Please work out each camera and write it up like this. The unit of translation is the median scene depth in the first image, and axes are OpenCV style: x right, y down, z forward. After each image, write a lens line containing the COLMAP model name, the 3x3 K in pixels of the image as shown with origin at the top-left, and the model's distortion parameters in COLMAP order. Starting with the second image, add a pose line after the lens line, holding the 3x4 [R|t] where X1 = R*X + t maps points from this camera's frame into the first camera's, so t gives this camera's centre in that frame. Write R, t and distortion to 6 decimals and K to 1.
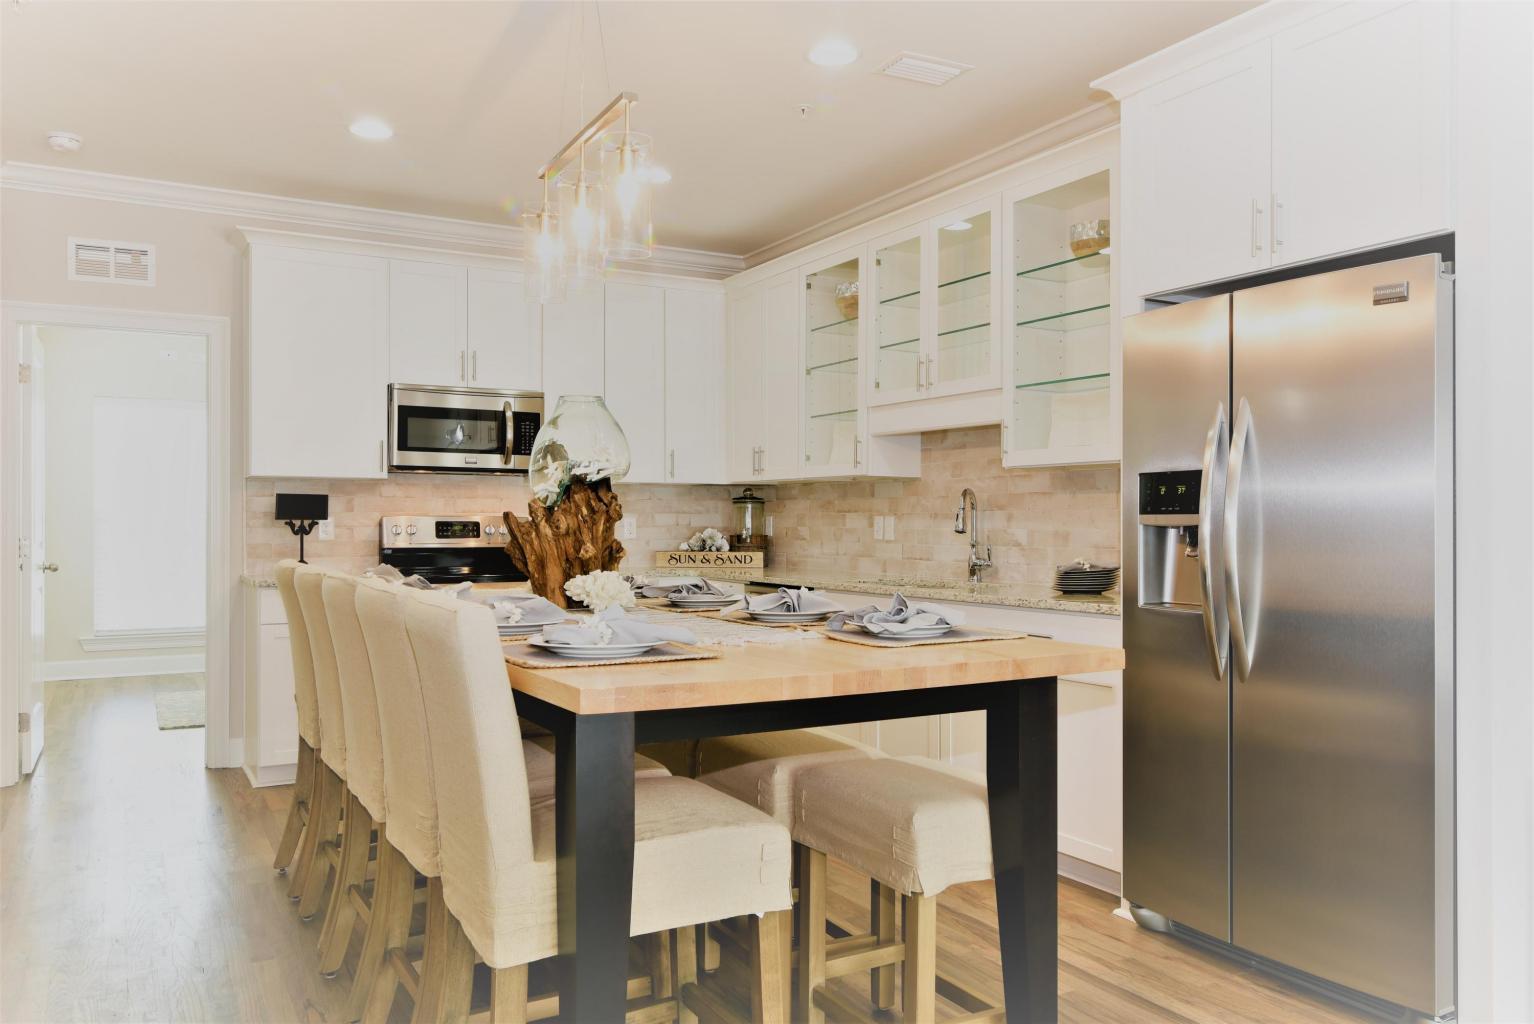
lens RADIAL K [[1149.0, 0, 767.4], [0, 1149.0, 515.4], [0, 0, 1]] dist [-0.002042, -0.002254]
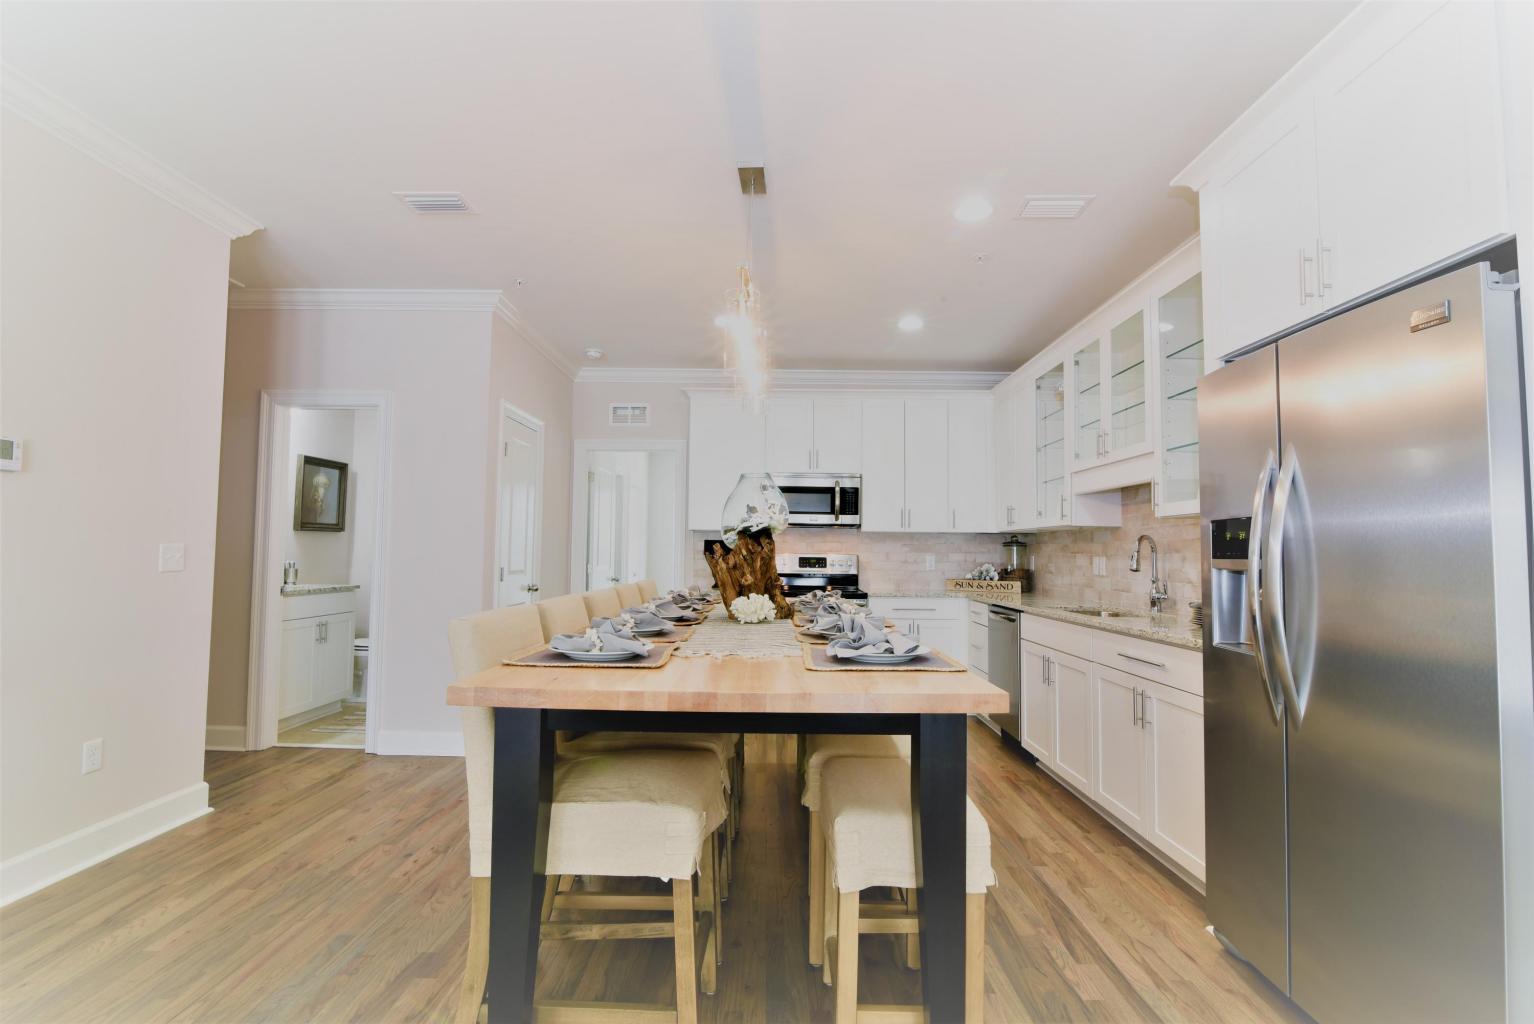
lens RADIAL K [[697.9, 0, 768.6], [0, 697.9, 515.0], [0, 0, 1]] dist [-0.015733, -0.001989]
pose [[0.869626, -0.018710, -0.493357, 0.174060], [-0.007692, 0.998647, -0.051431, -0.003332], [0.493652, 0.048520, 0.868305, 0.140878]]
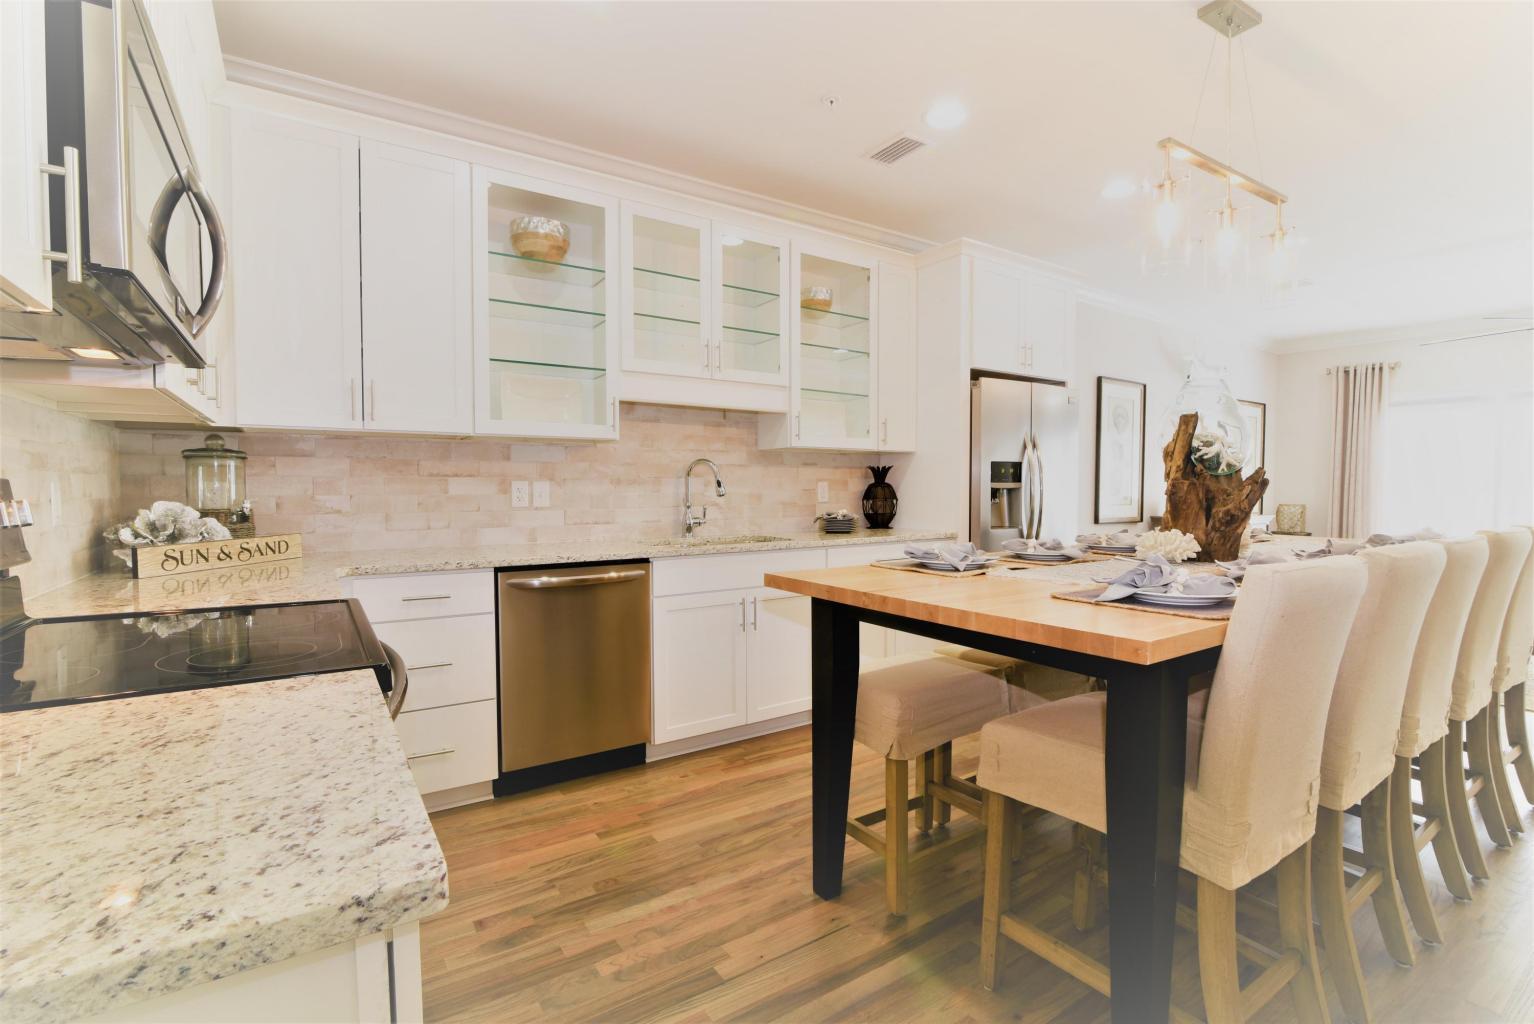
lens RADIAL K [[697.9, 0, 768.1], [0, 697.9, 516.6], [0, 0, 1]] dist [-0.015733, -0.001989]
pose [[-0.075965, -0.046231, 0.996038, -0.504500], [-0.004778, 0.998930, 0.046001, 0.002346], [-0.997099, -0.001265, -0.076105, 0.898027]]
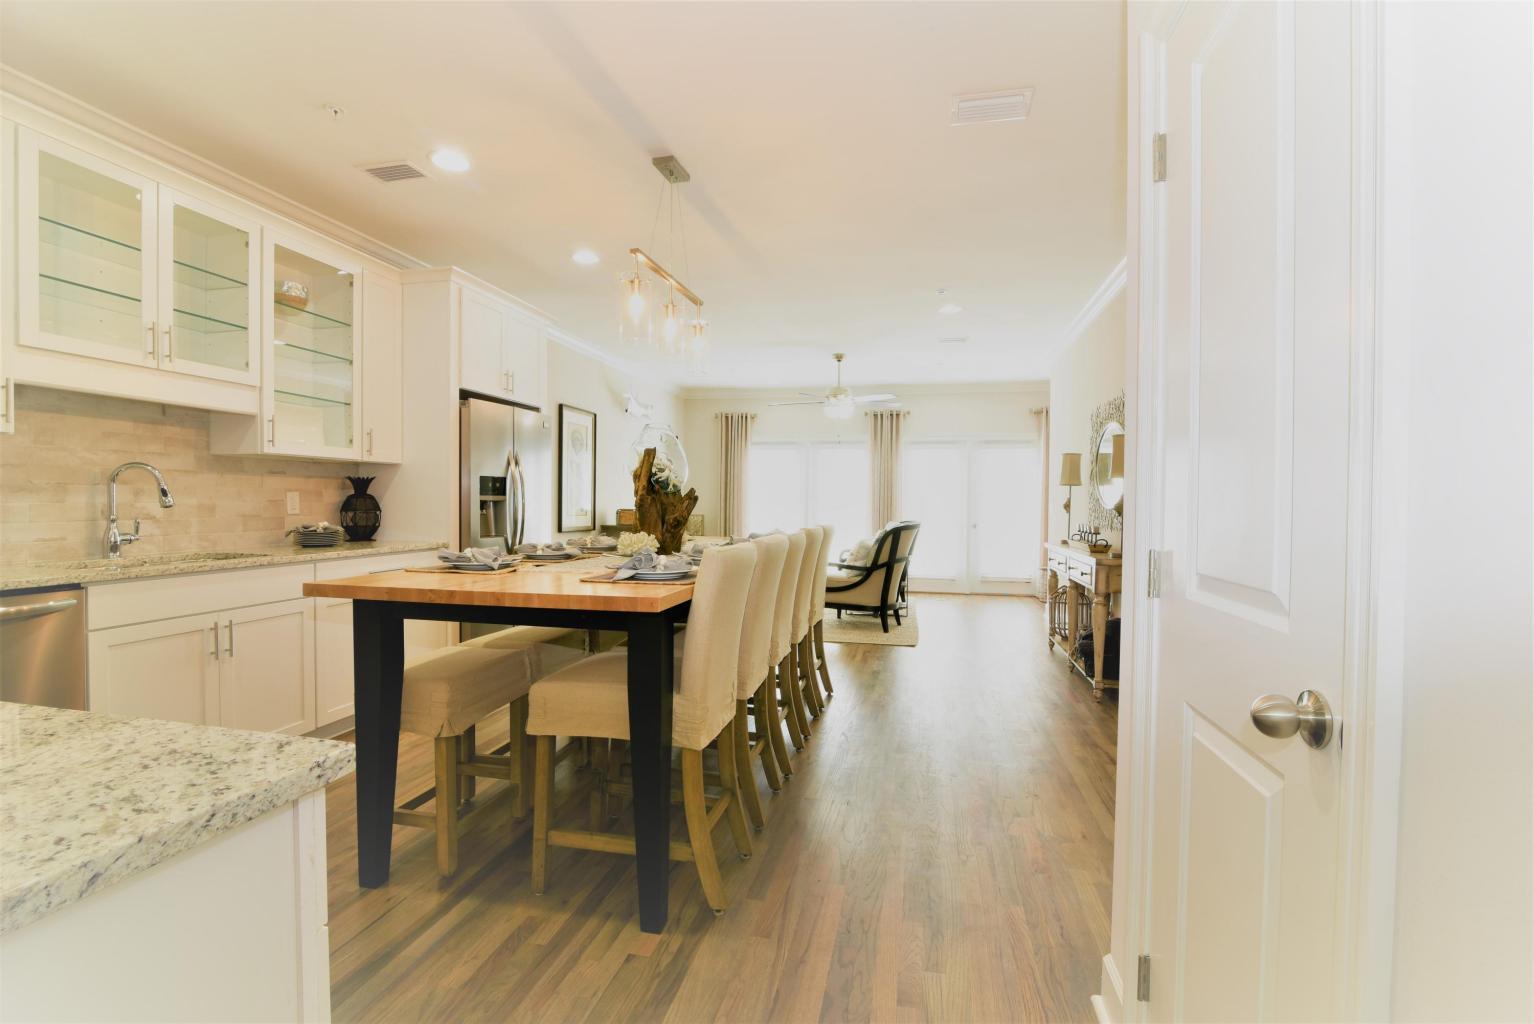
lens RADIAL K [[697.9, 0, 767.6], [0, 697.9, 516.3], [0, 0, 1]] dist [-0.015733, -0.001989]
pose [[-0.743670, -0.024603, 0.668094, -0.567209], [-0.015584, 0.999689, 0.019468, 0.002509], [-0.668365, 0.004066, -0.743823, 0.979982]]
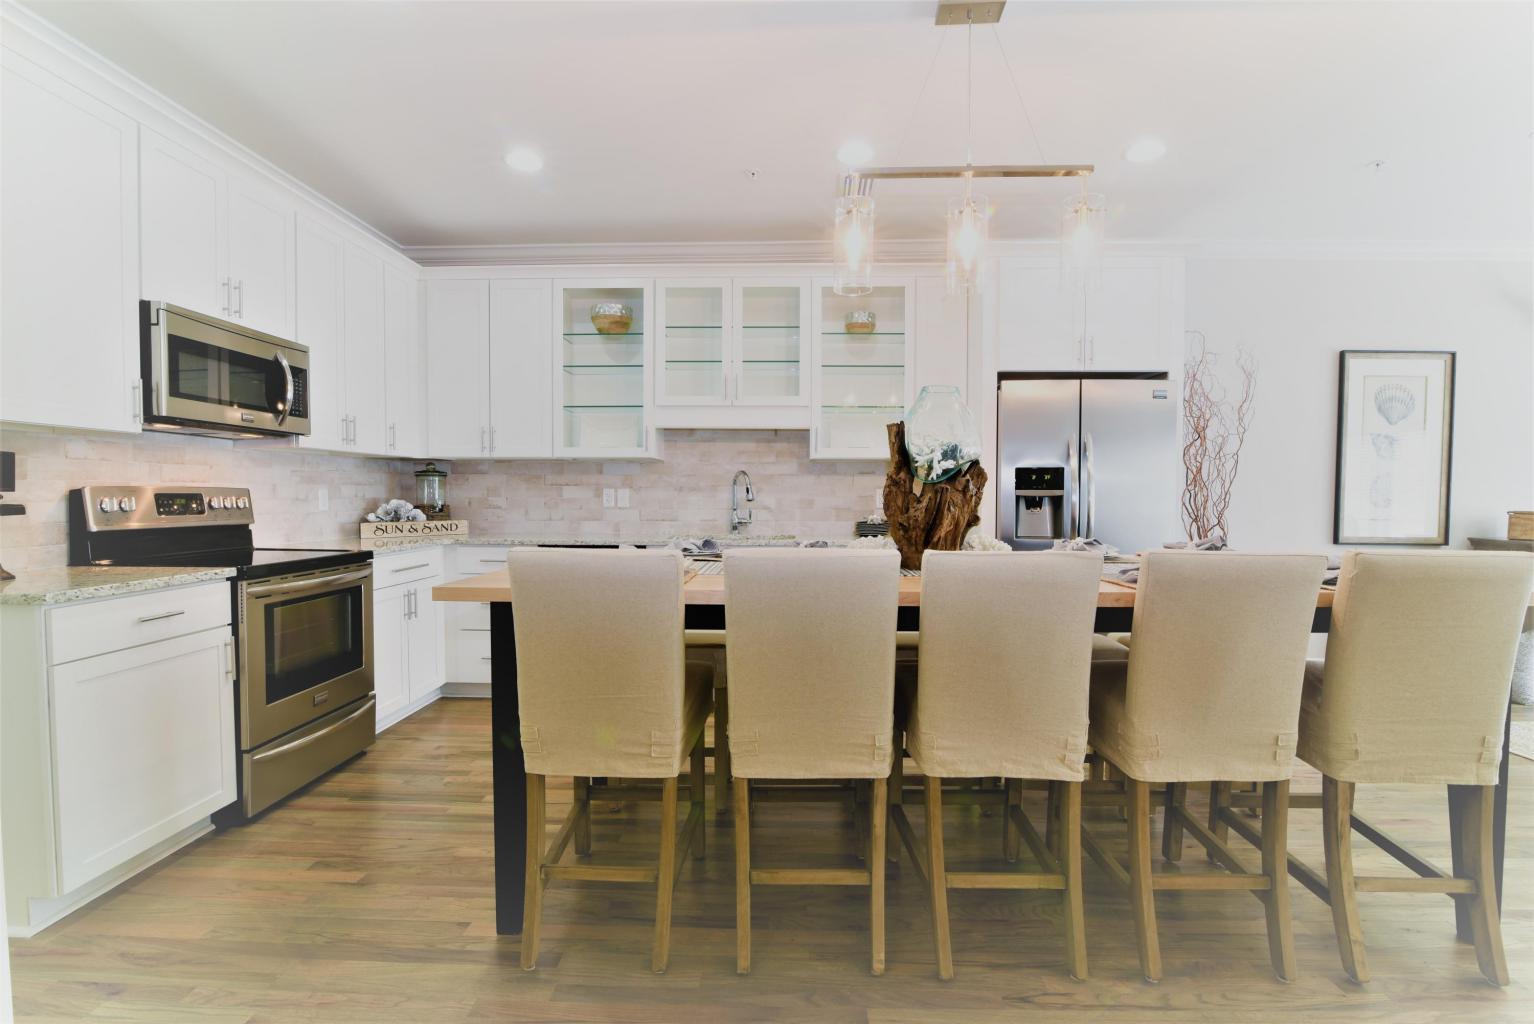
lens RADIAL K [[697.9, 0, 768.0], [0, 697.9, 516.7], [0, 0, 1]] dist [-0.015733, -0.001989]
pose [[0.516664, -0.030800, 0.855634, -0.515430], [-0.005658, 0.999208, 0.039384, 0.000066], [-0.856170, -0.025190, 0.516080, 0.466820]]
